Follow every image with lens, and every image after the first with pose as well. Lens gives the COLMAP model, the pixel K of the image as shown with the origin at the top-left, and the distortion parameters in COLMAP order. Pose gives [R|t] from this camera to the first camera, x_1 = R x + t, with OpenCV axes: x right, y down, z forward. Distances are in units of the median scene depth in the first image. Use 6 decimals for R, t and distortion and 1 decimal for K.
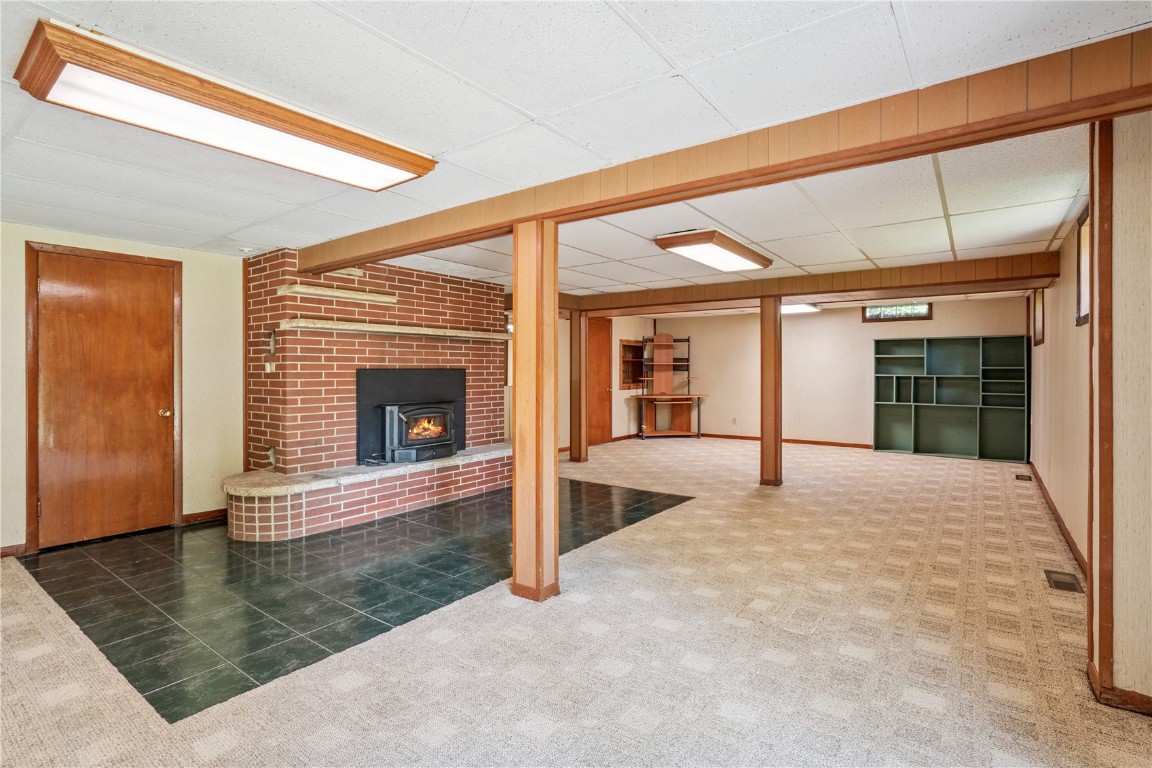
lens RADIAL K [[540.2, 0, 579.0], [0, 540.2, 371.4], [0, 0, 1]] dist [0.001913, 0.000899]
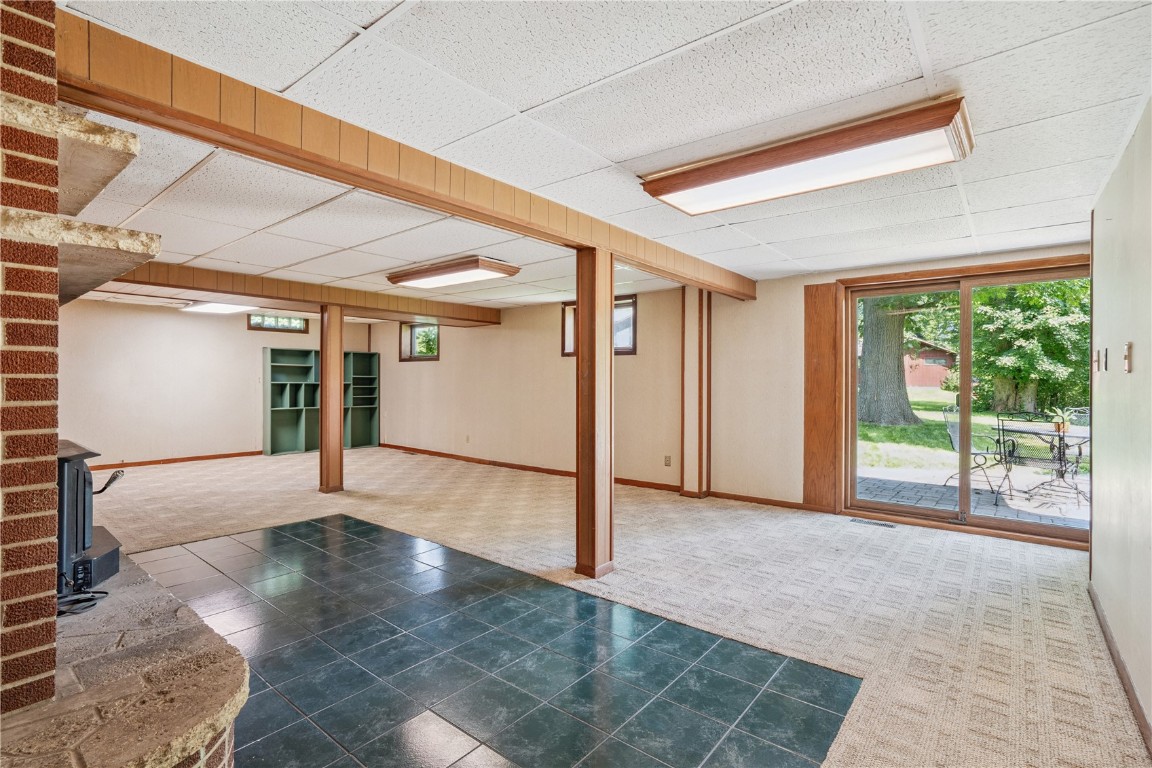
lens RADIAL K [[538.9, 0, 581.6], [0, 538.9, 380.9], [0, 0, 1]] dist [-0.031906, 0.001020]
pose [[0.046325, 0.005793, 0.998910, -0.492931], [-0.005792, 0.999968, -0.005531, 0.007076], [-0.998910, -0.005530, 0.046358, 0.400278]]
